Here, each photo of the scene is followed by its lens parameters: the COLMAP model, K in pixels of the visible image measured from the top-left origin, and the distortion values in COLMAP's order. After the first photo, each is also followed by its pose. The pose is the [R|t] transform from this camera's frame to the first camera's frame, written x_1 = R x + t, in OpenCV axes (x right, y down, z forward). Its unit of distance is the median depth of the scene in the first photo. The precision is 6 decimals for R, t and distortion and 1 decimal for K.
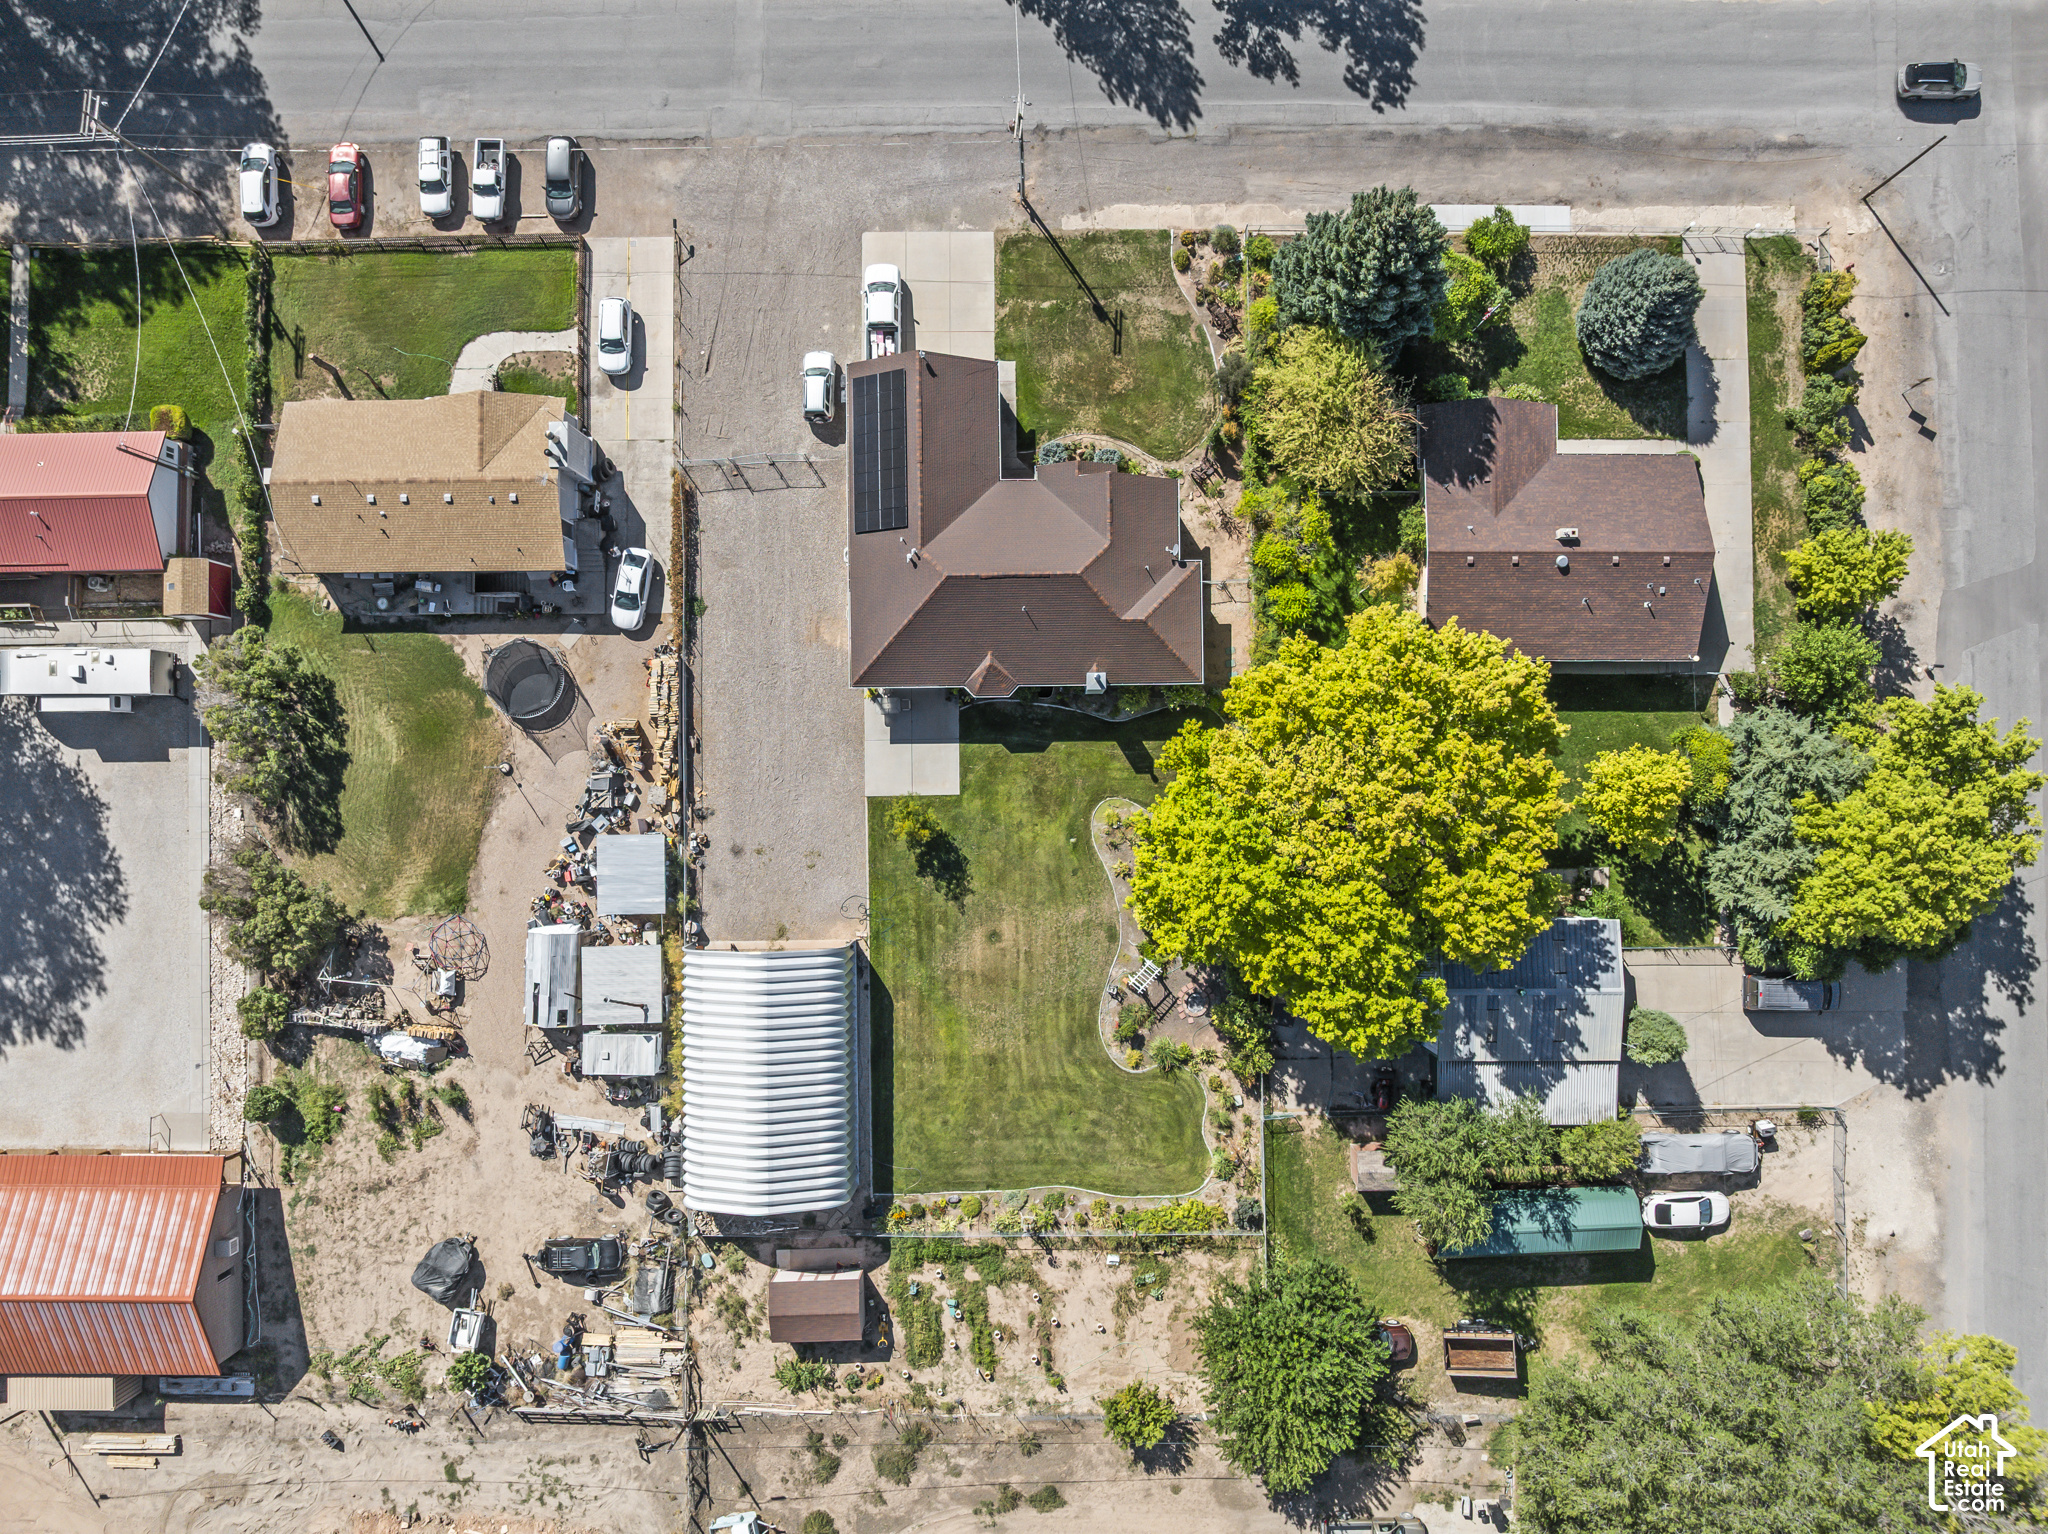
lens RADIAL K [[1429.4, 0, 1031.8], [0, 1429.4, 763.9], [0, 0, 1]] dist [-0.035392, -0.008827]
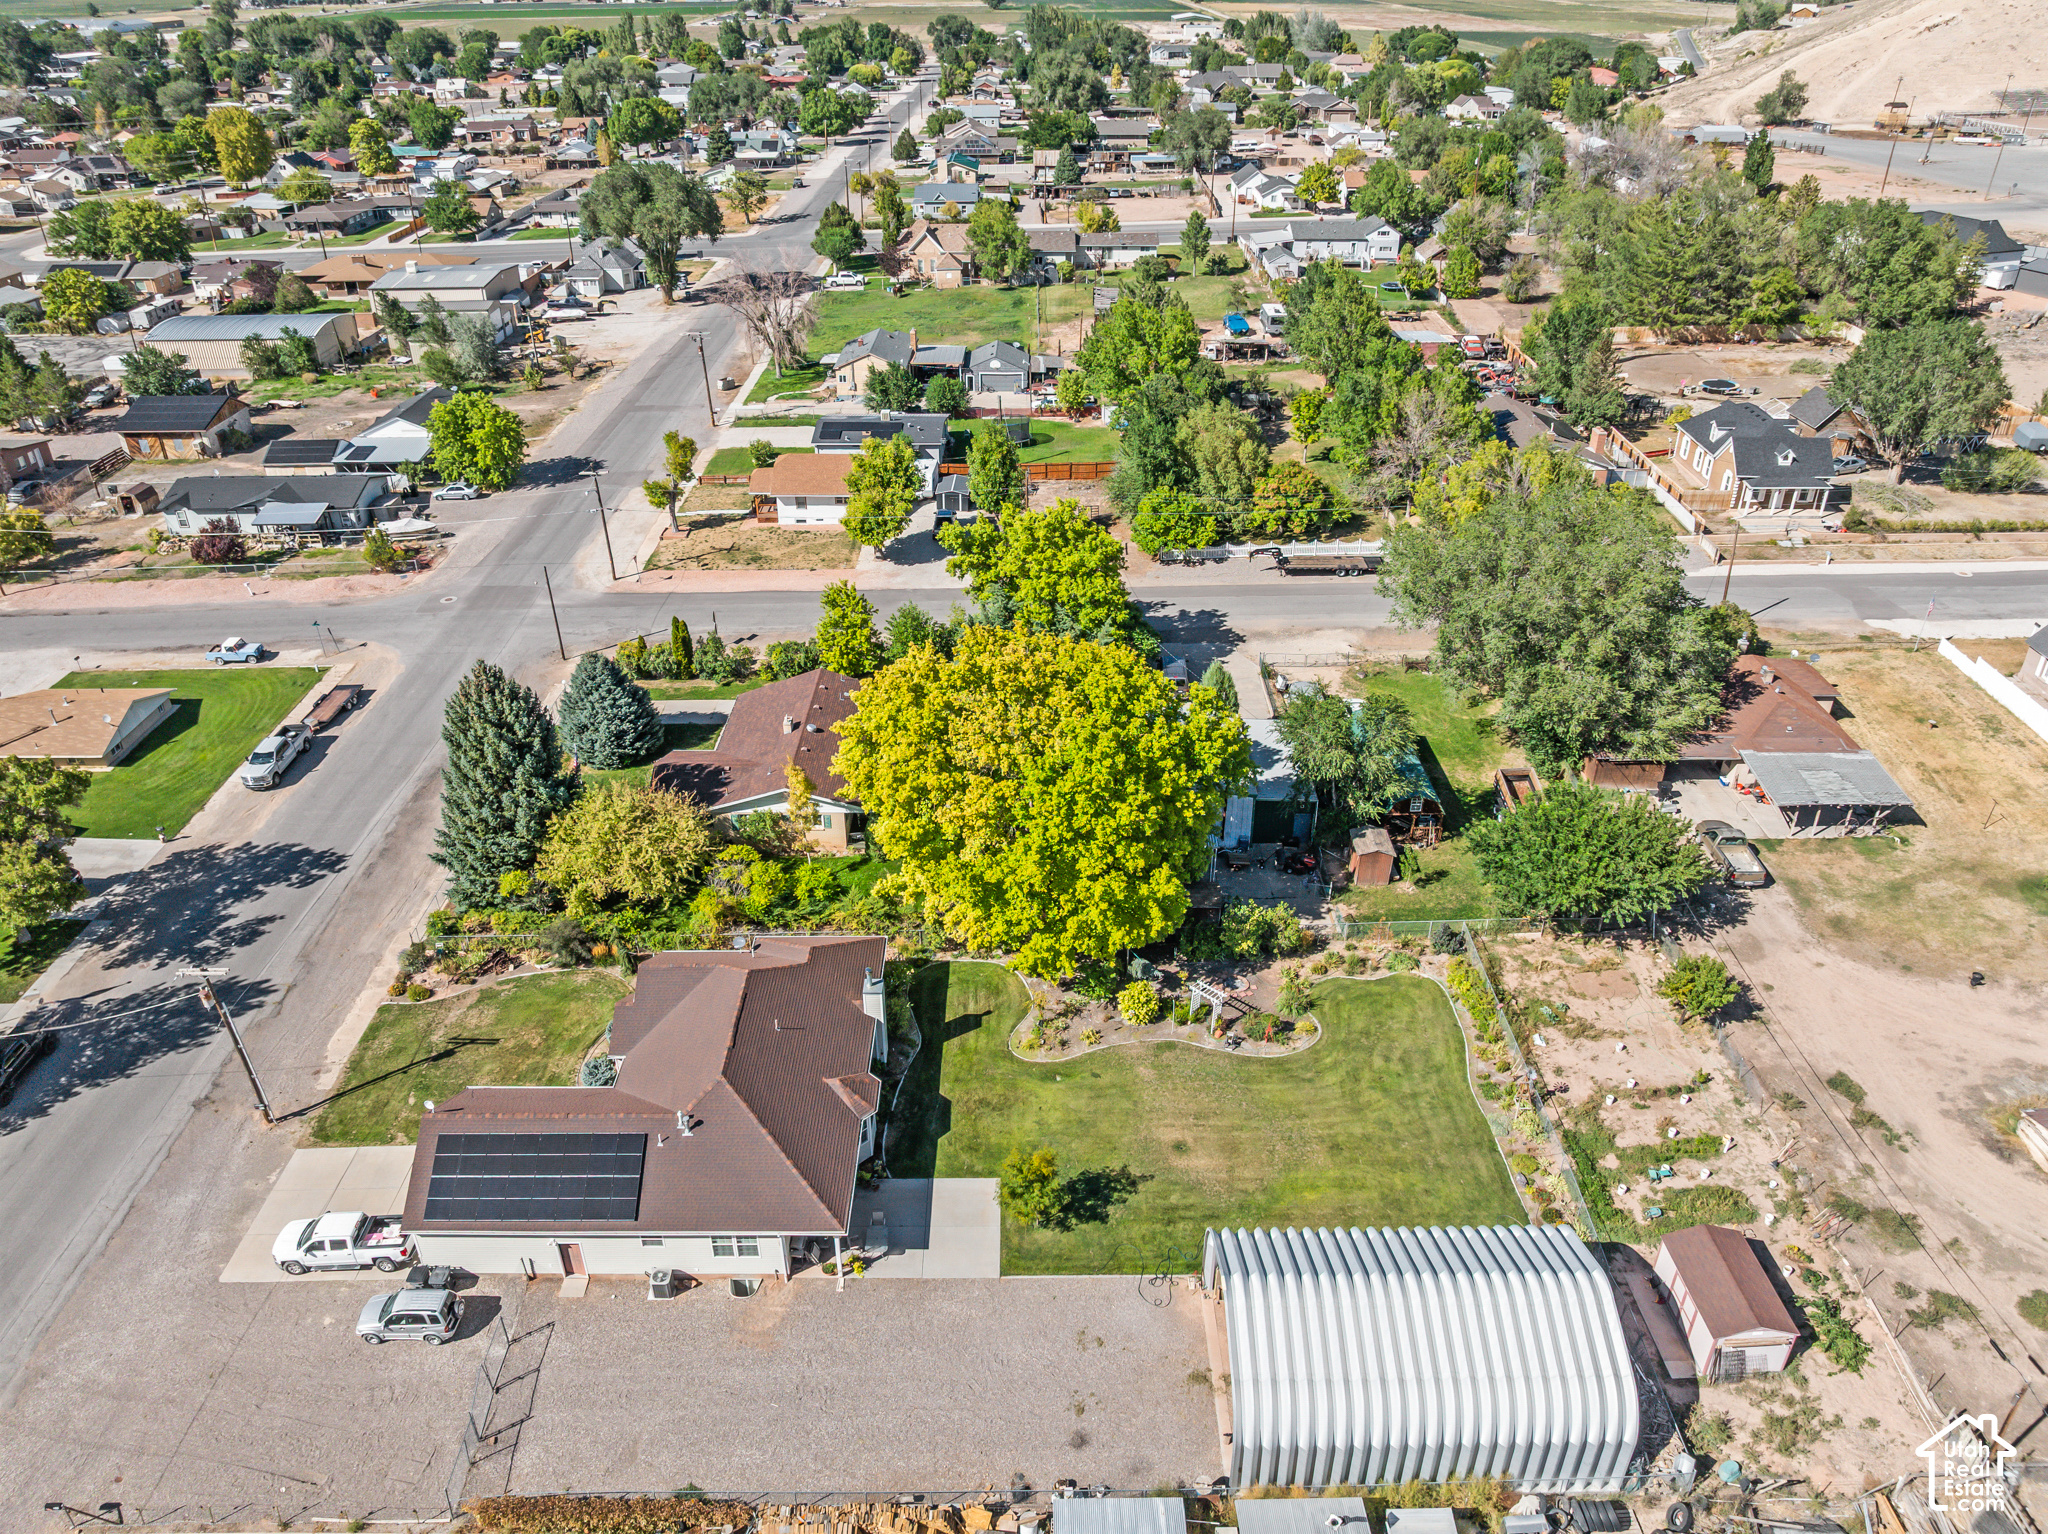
lens RADIAL K [[1426.8, 0, 1042.1], [0, 1426.8, 769.1], [0, 0, 1]] dist [-0.032341, 0.004829]
pose [[0.001683, -0.506189, 0.862421, -0.609906], [0.999899, 0.013019, 0.005690, 0.036867], [-0.014107, 0.862324, 0.506160, 0.419647]]
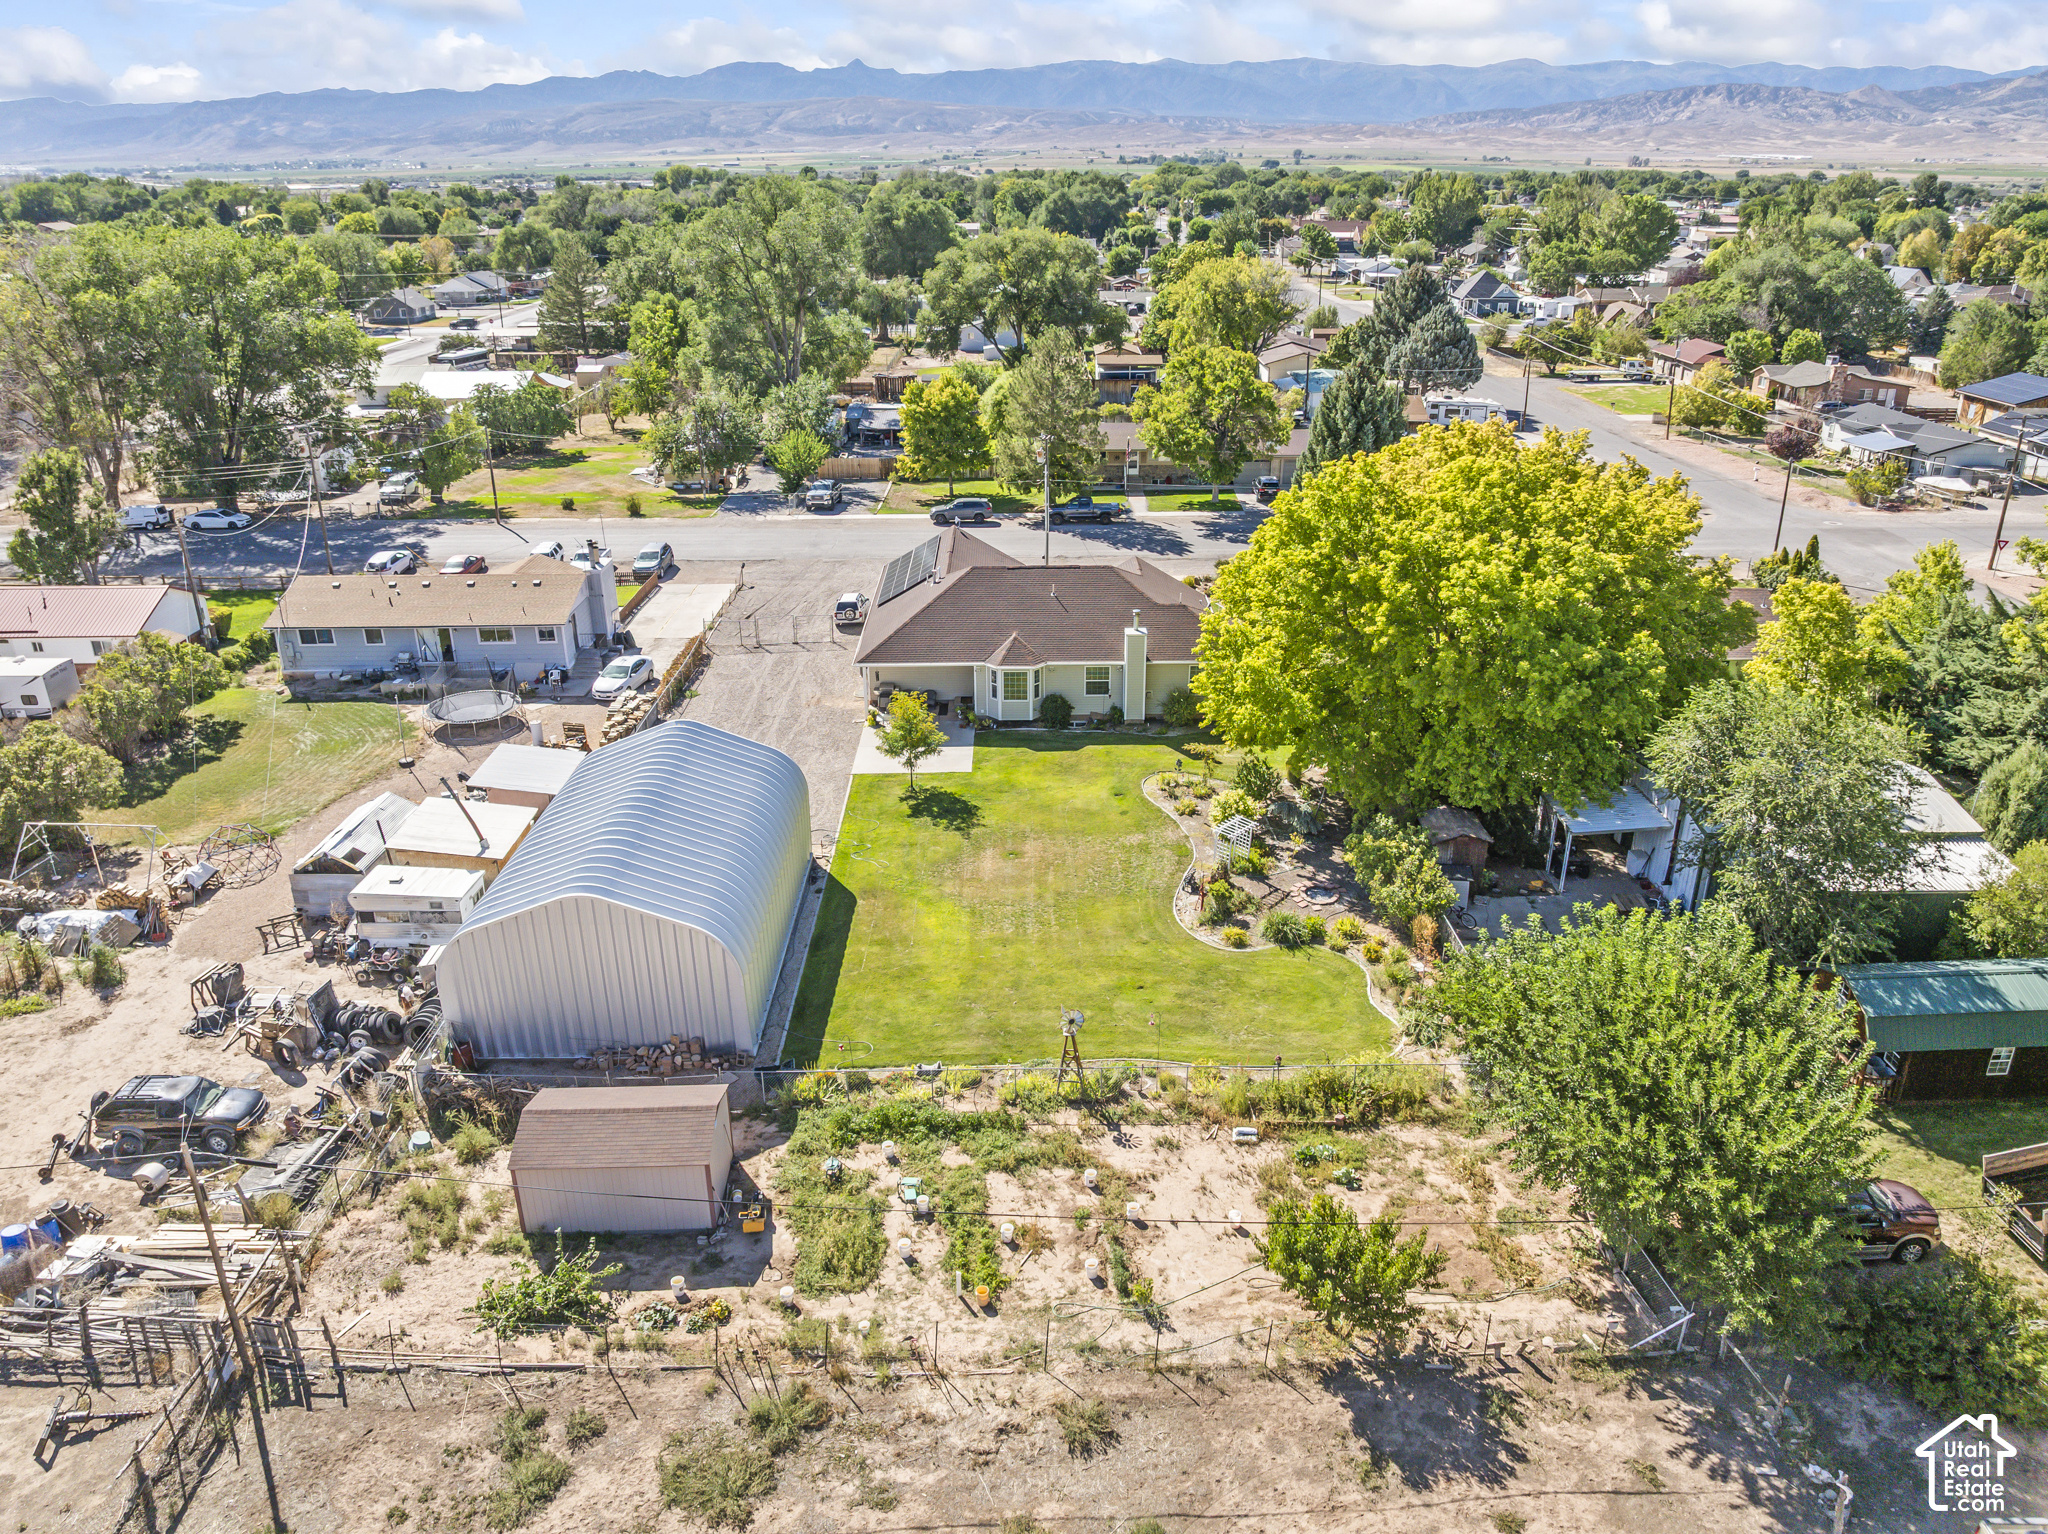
lens RADIAL K [[1455.0, 0, 1050.0], [0, 1455.0, 769.5], [0, 0, 1]] dist [-0.018528, -0.041517]
pose [[0.999959, -0.006400, 0.006416, -0.012501], [0.008472, 0.408938, -0.912523, 0.754951], [0.003216, 0.912540, 0.408976, 0.678462]]
